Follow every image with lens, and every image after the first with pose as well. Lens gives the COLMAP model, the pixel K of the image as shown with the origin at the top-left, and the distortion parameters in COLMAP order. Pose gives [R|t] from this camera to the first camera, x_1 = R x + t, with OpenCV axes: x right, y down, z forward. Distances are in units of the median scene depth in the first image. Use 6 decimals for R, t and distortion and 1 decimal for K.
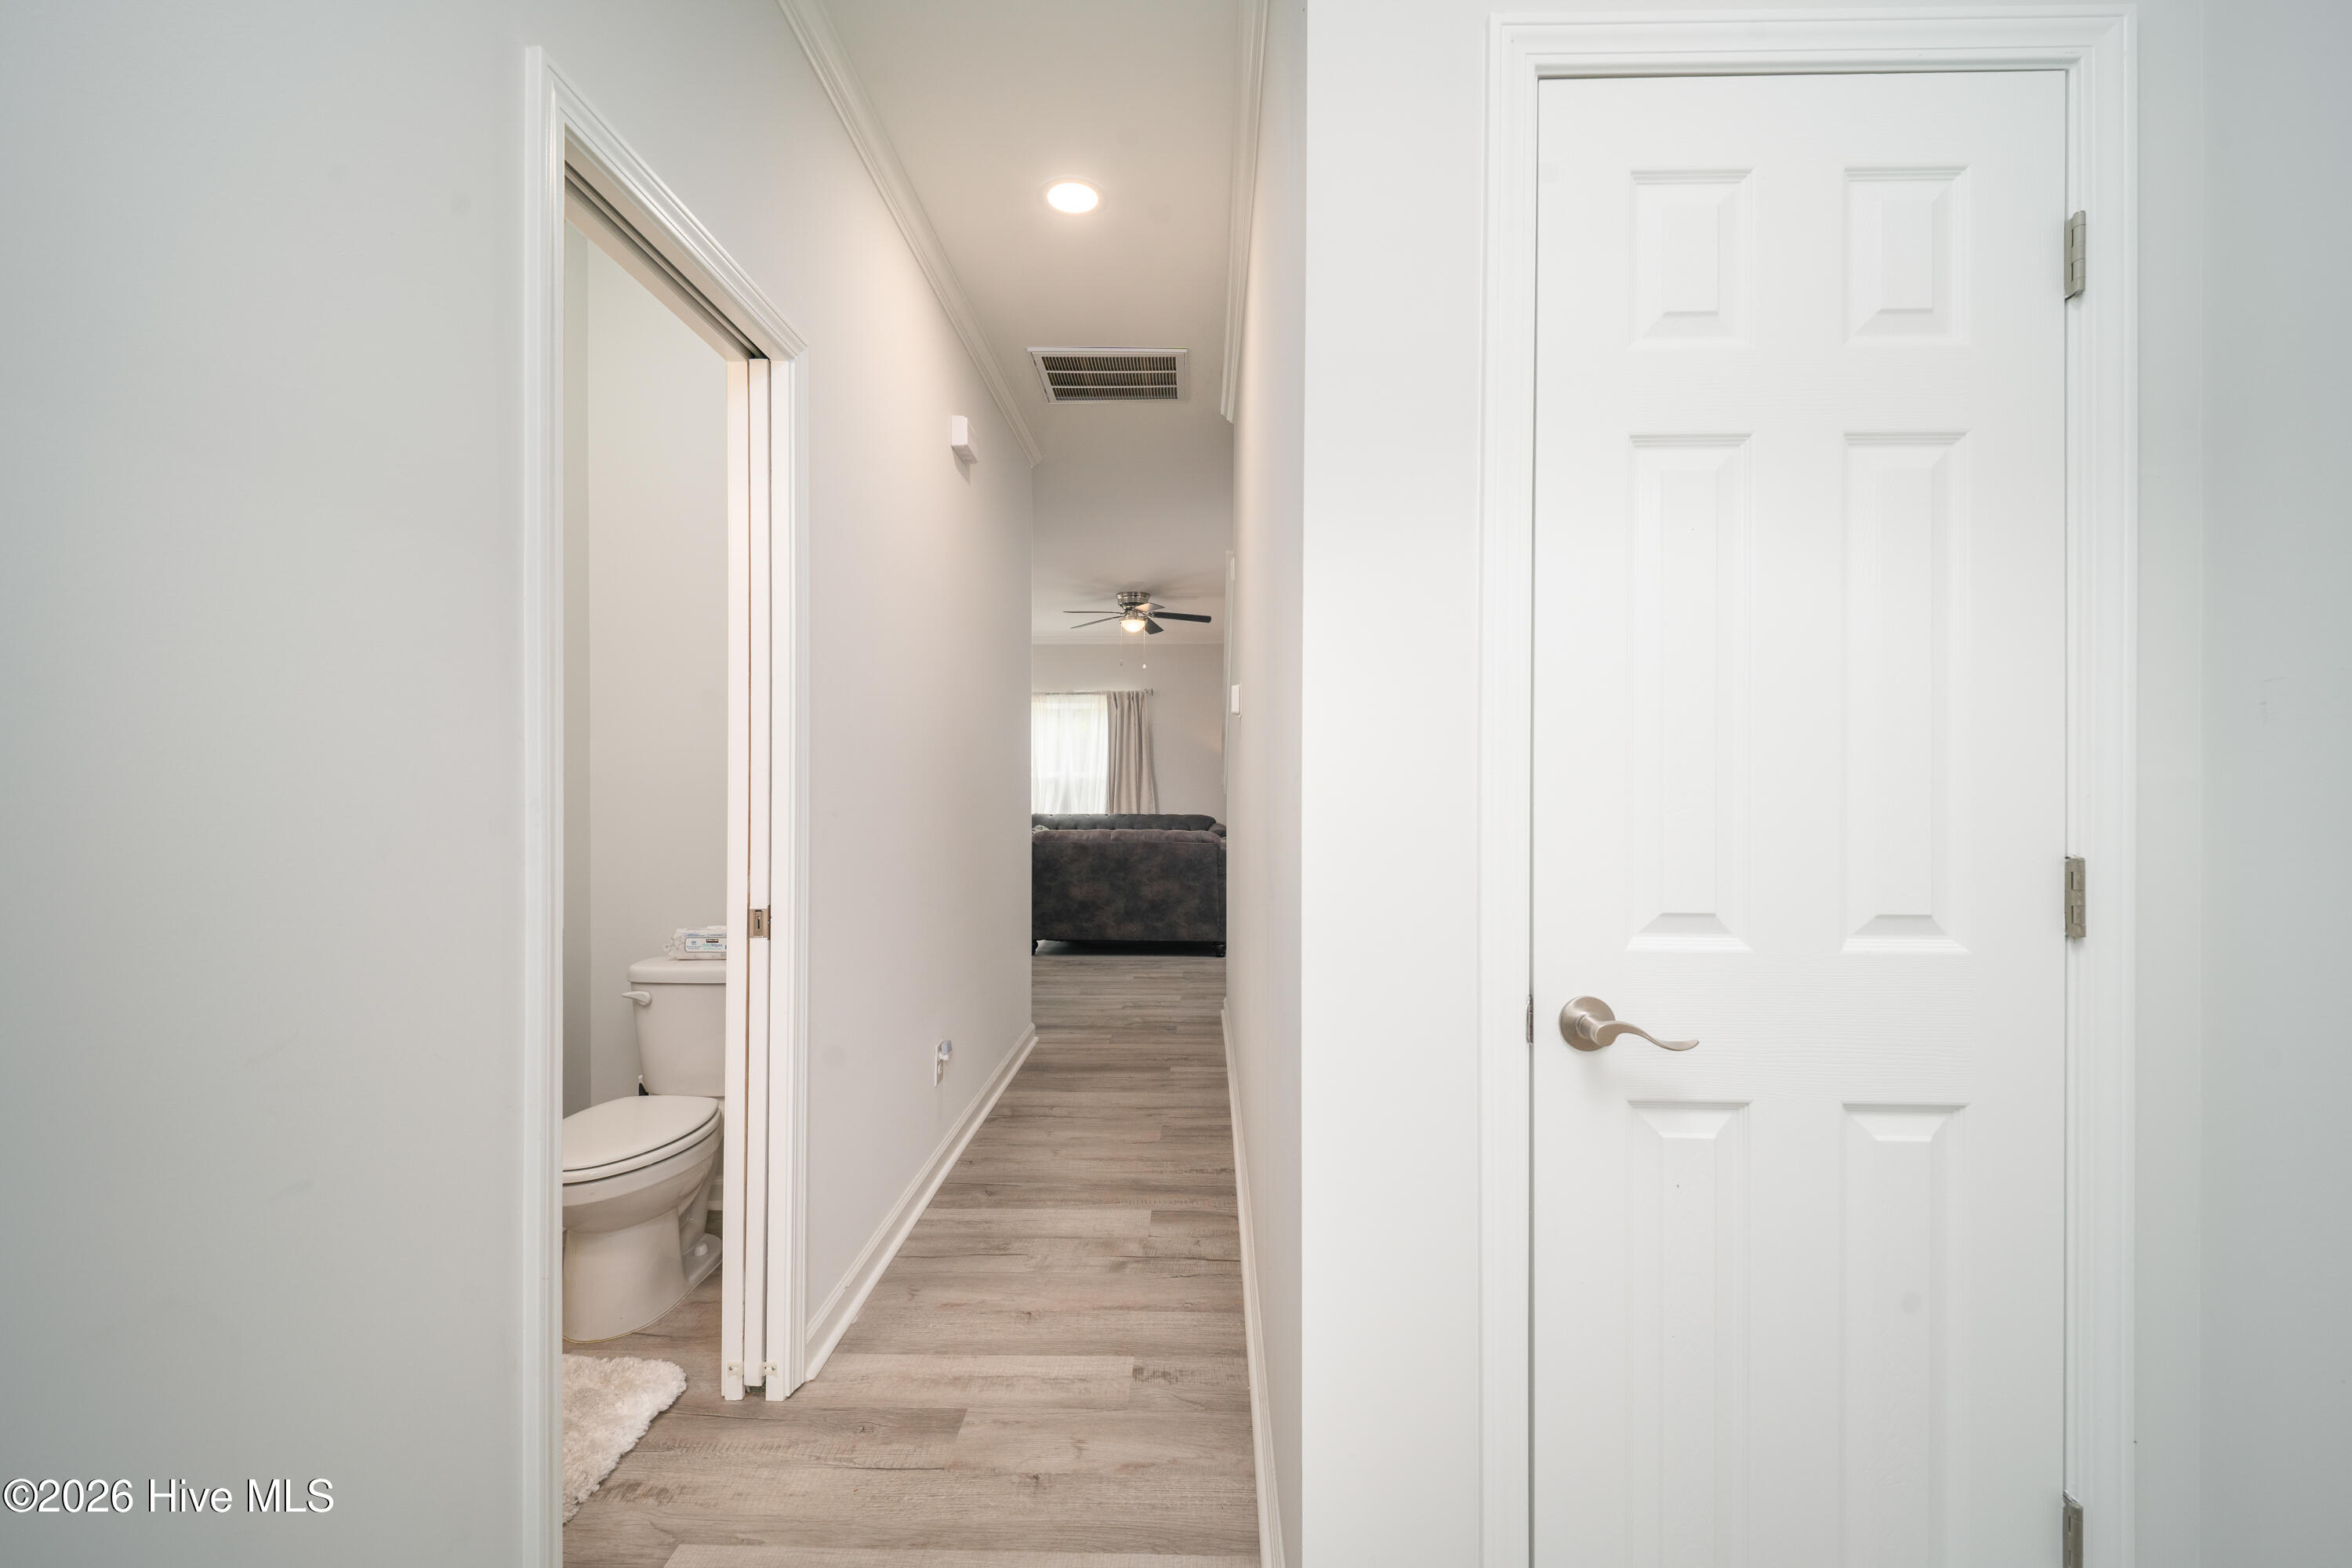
lens RADIAL K [[983.1, 0, 1184.3], [0, 983.1, 779.7], [0, 0, 1]] dist [0.000991, -0.000104]
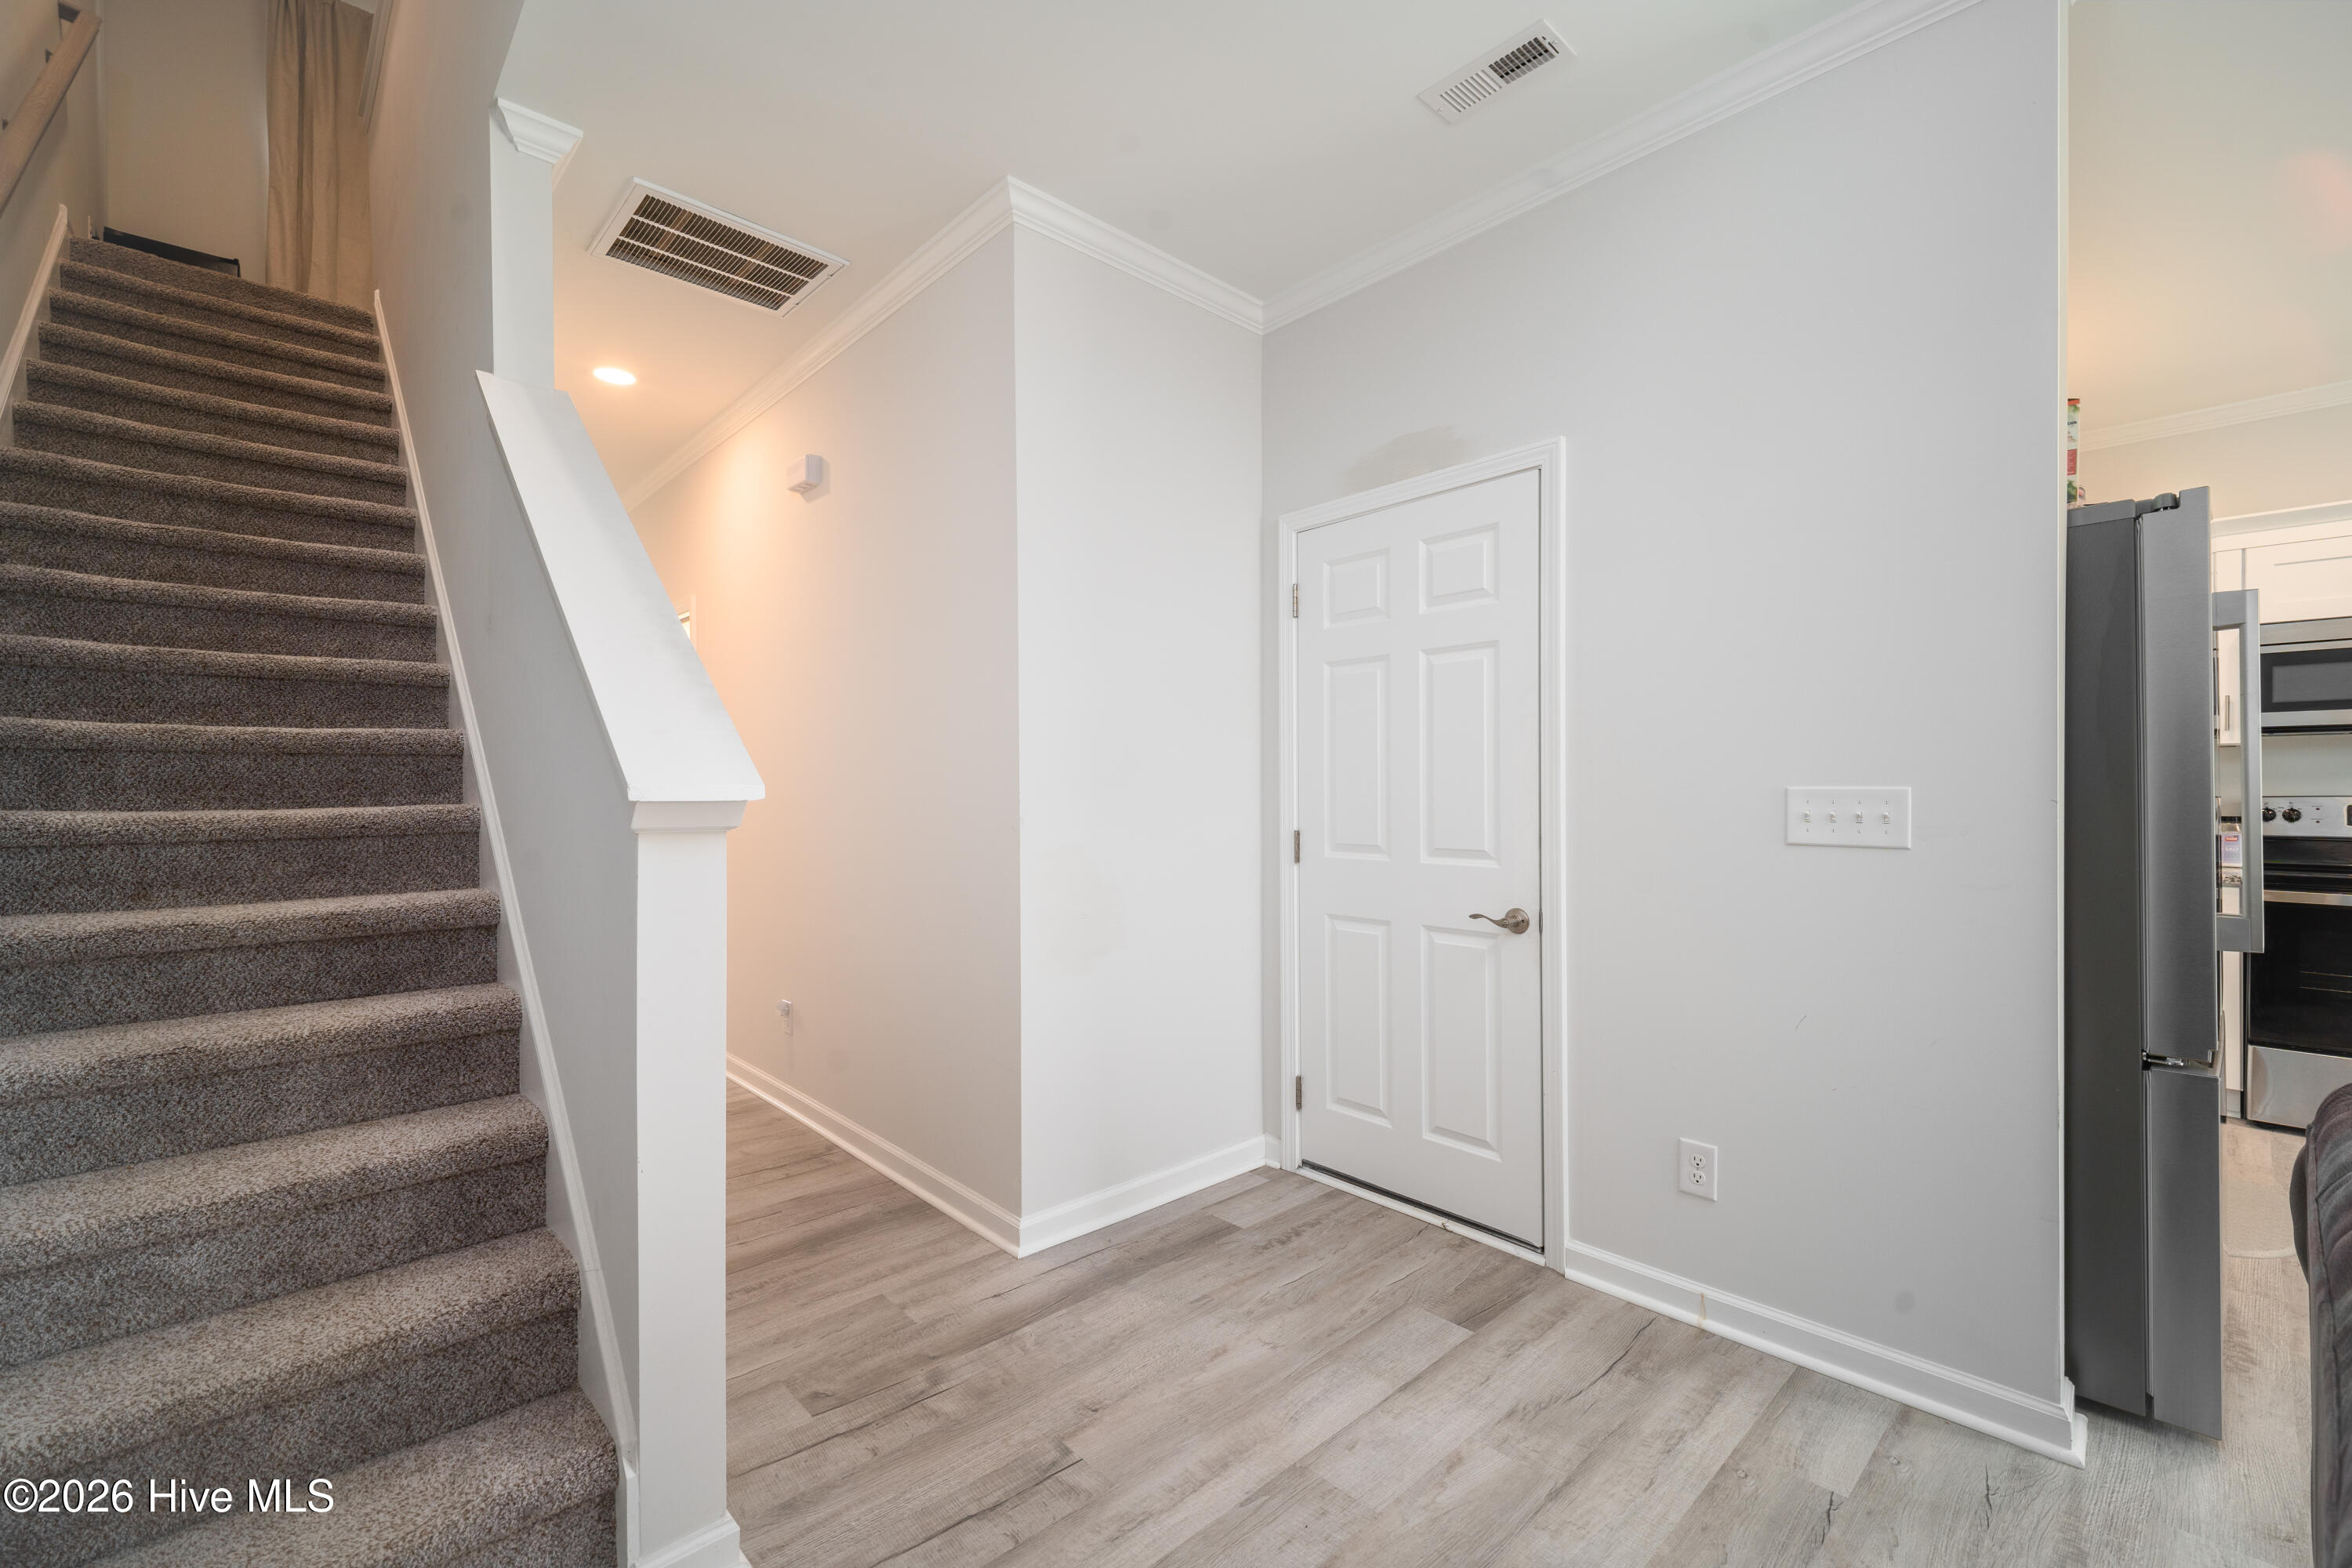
lens RADIAL K [[983.1, 0, 1181.1], [0, 983.1, 795.3], [0, 0, 1]] dist [0.000991, -0.000104]
pose [[-0.708810, 0.002331, -0.705395, 0.100519], [-0.001156, 0.999989, 0.004465, 0.003750], [0.705398, 0.003980, -0.708800, 0.849150]]
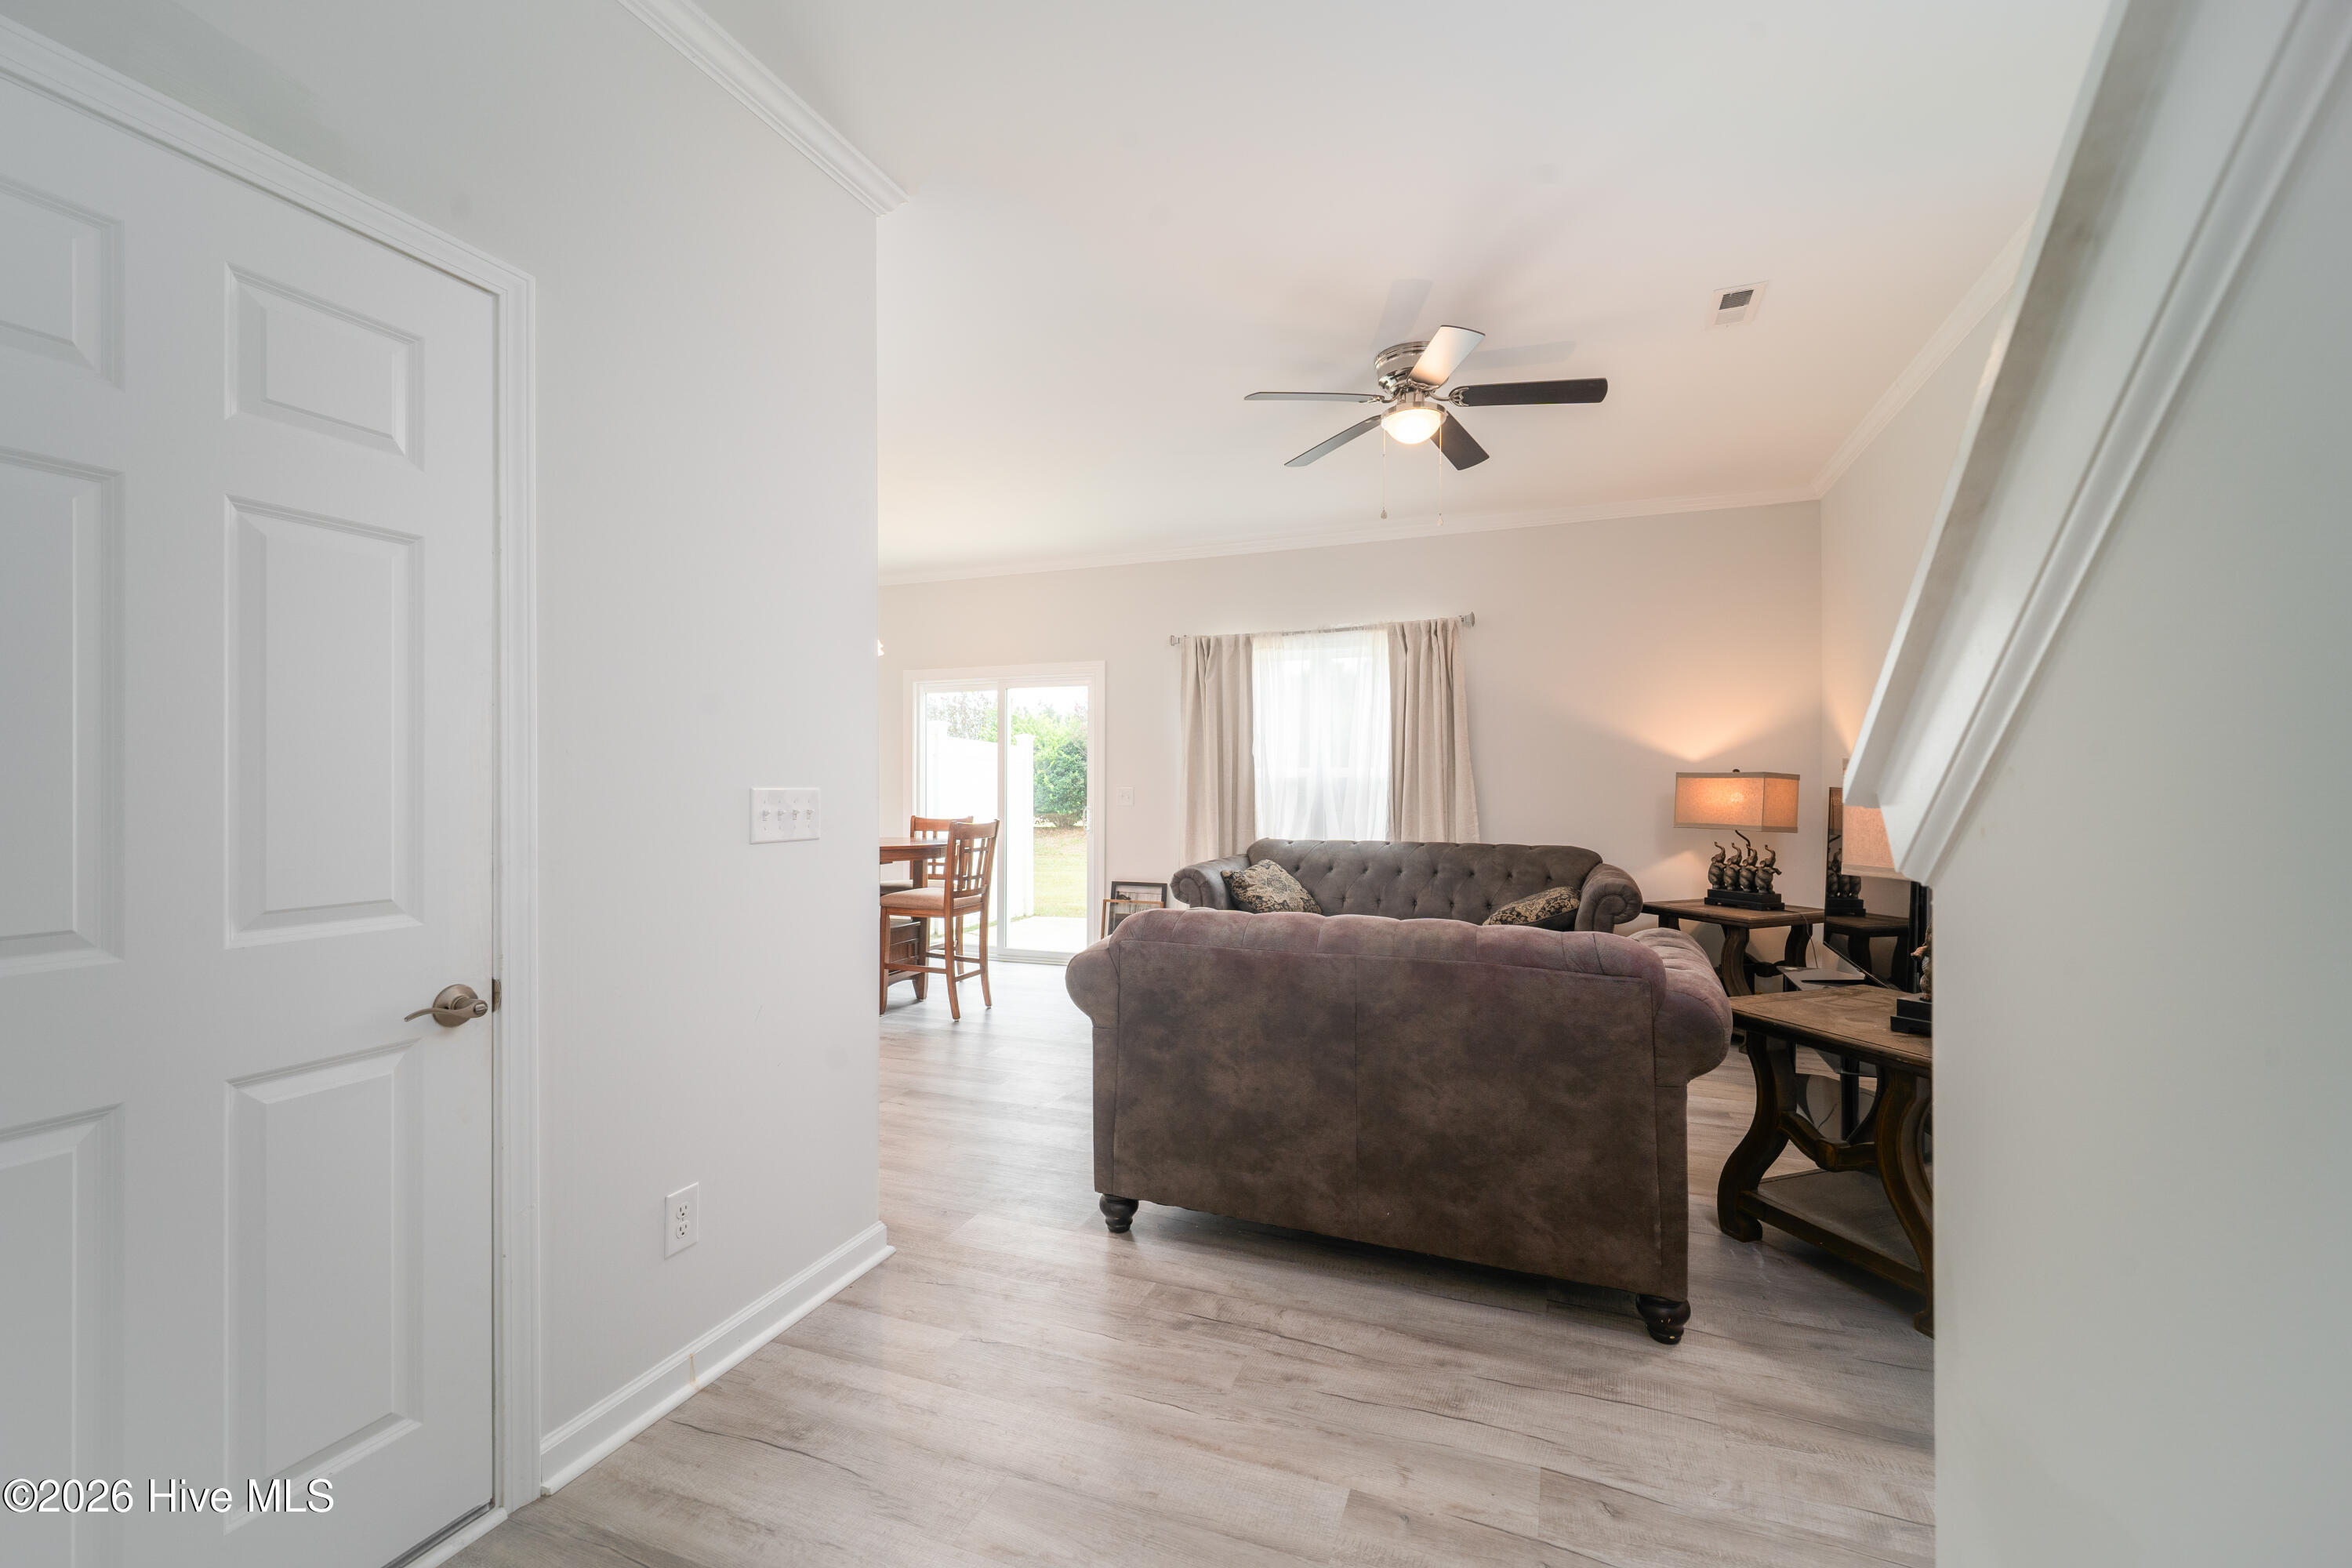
lens RADIAL K [[983.1, 0, 1176.2], [0, 983.1, 791.7], [0, 0, 1]] dist [0.000991, -0.000104]
pose [[0.939701, -0.002570, -0.341986, -0.001448], [0.004968, 0.999969, 0.006137, 0.002828], [0.341960, -0.007466, 0.939685, 0.560228]]
